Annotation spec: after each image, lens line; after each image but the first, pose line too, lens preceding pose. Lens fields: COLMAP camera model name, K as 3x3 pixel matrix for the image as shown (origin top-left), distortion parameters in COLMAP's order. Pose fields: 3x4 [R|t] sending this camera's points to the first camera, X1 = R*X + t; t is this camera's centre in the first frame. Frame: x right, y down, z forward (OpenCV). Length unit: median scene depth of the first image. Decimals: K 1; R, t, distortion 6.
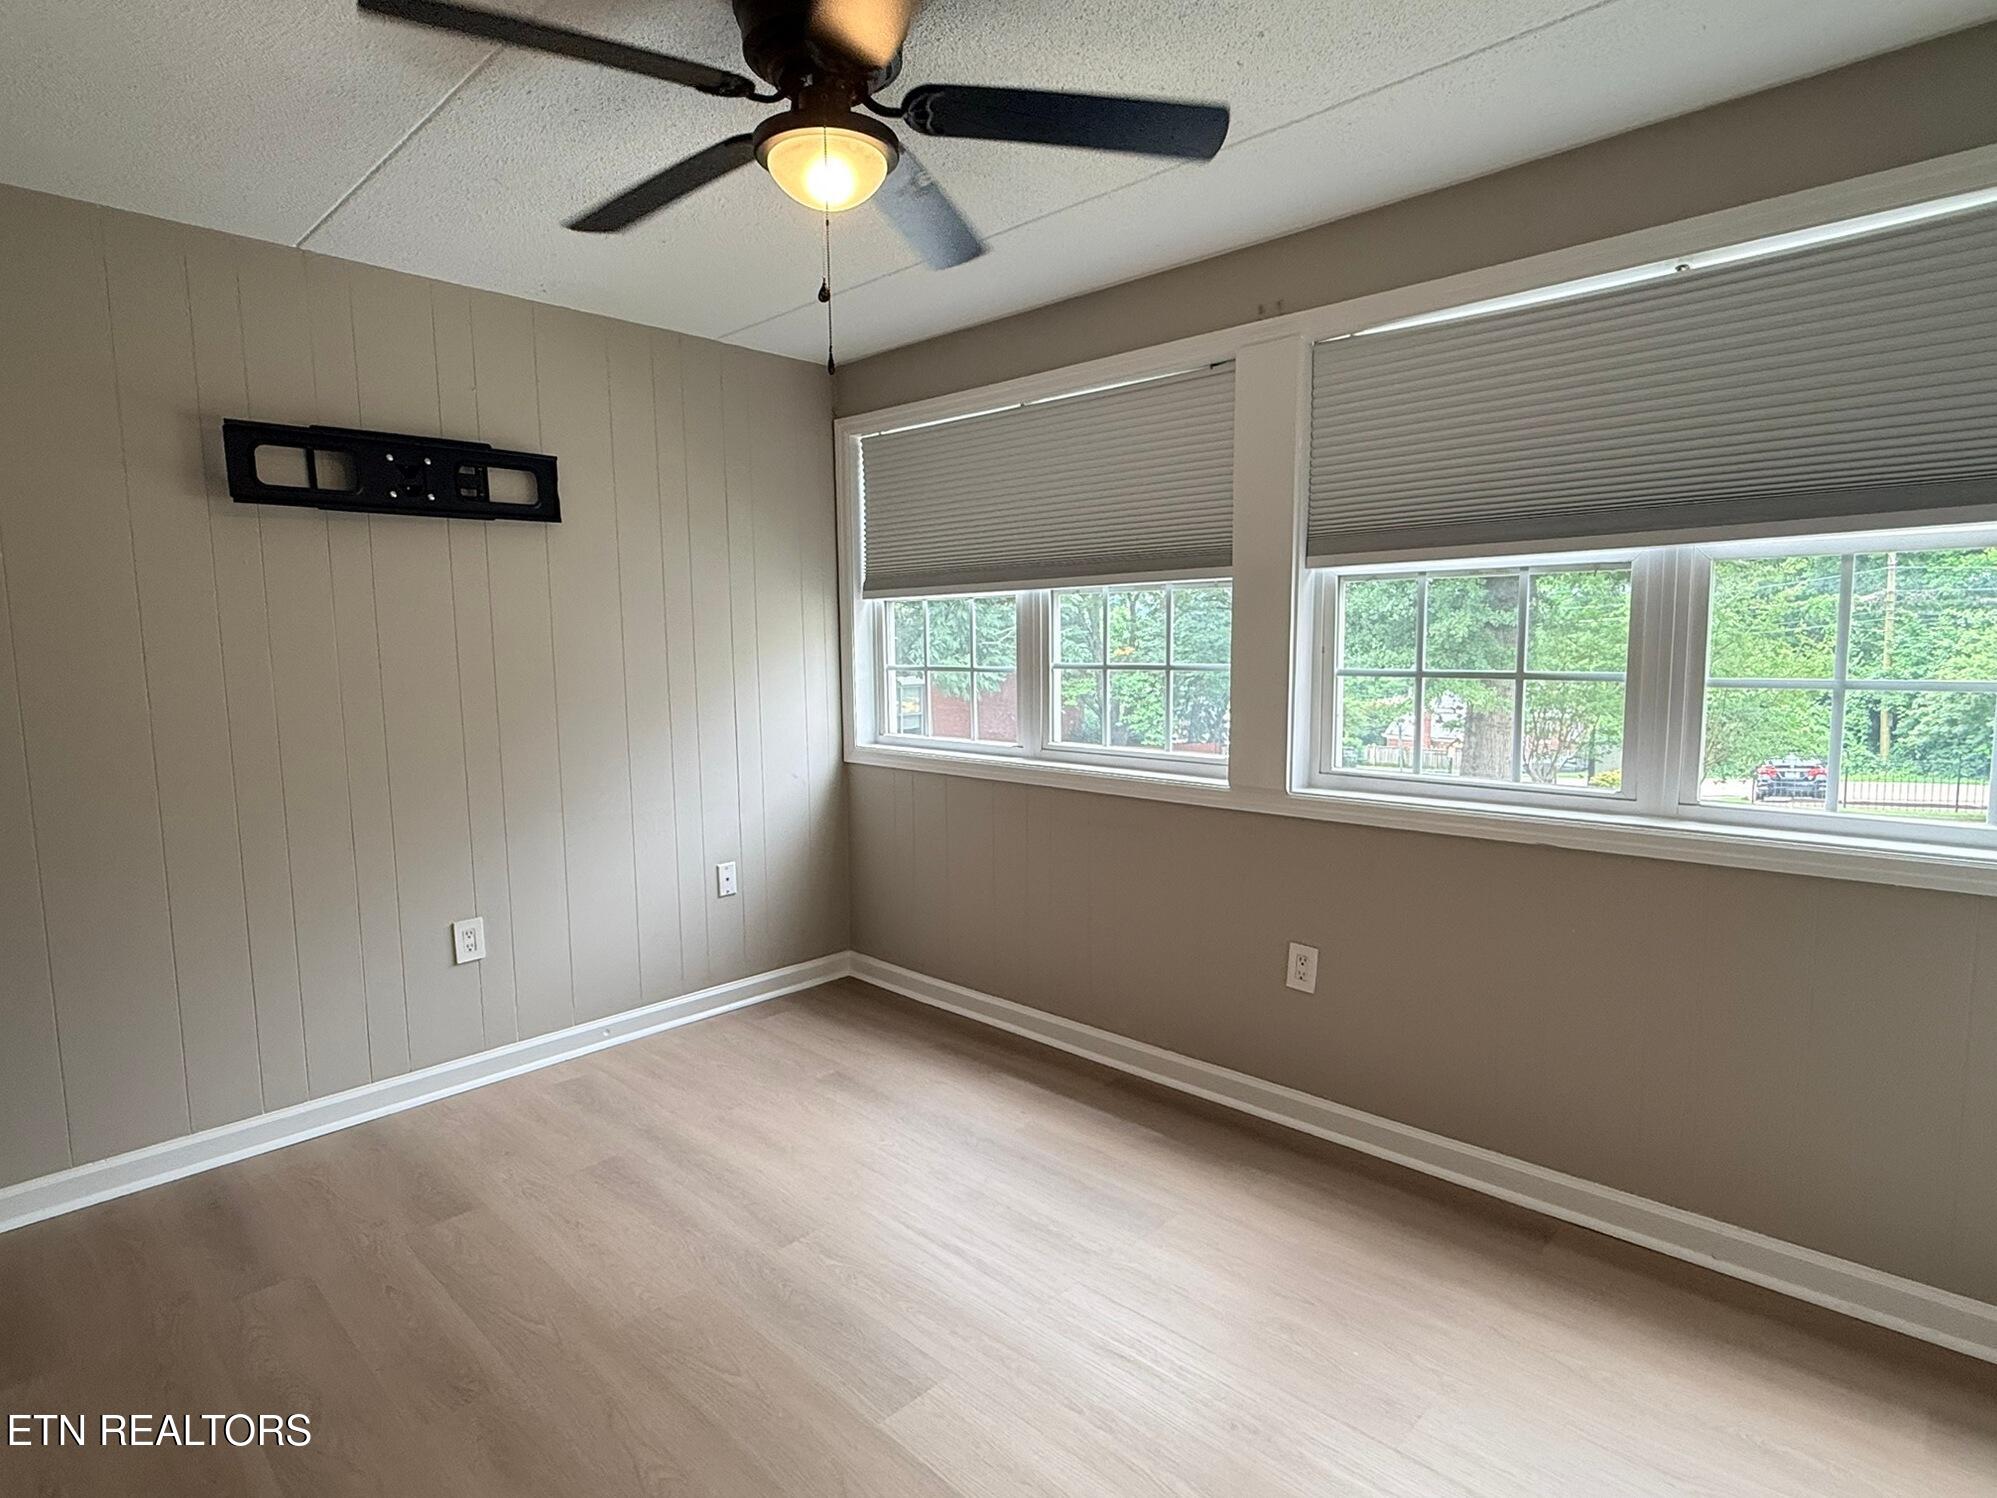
lens RADIAL K [[1059.0, 0, 1014.3], [0, 1059.0, 740.4], [0, 0, 1]] dist [0.000784, 0.000199]
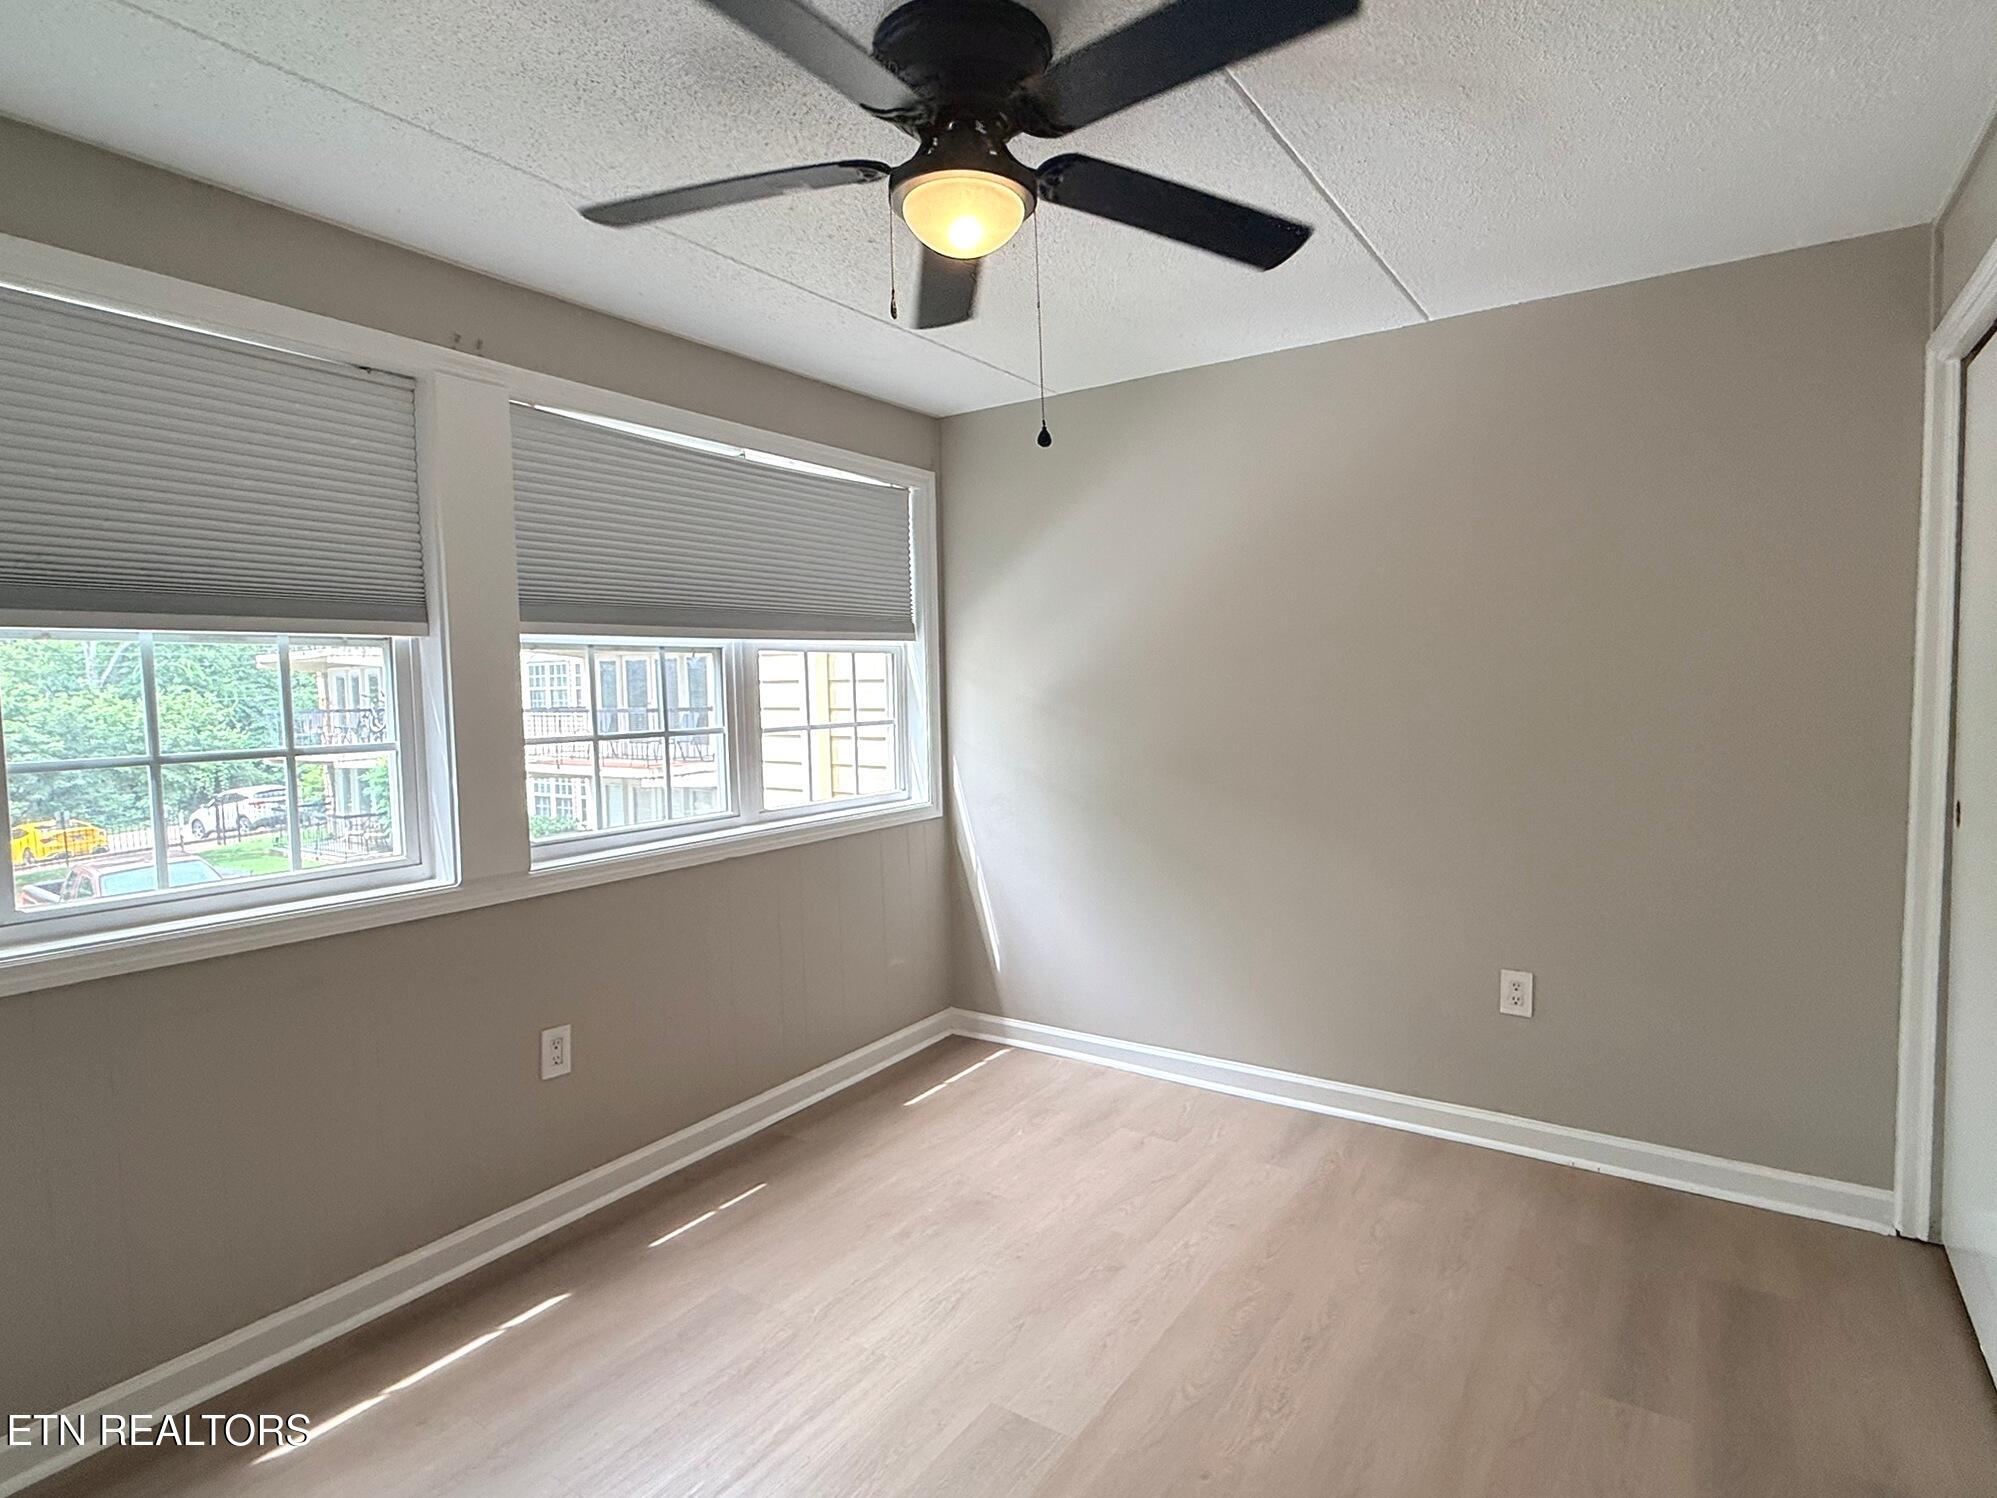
lens RADIAL K [[1015.8, 0, 998.5], [0, 1015.8, 749.0], [0, 0, 1]] dist [-0.003083, -0.000244]
pose [[-0.151954, -0.038862, 0.987623, -0.674190], [0.129468, 0.989835, 0.058869, -0.055605], [-0.979871, 0.136811, -0.145378, 0.708491]]
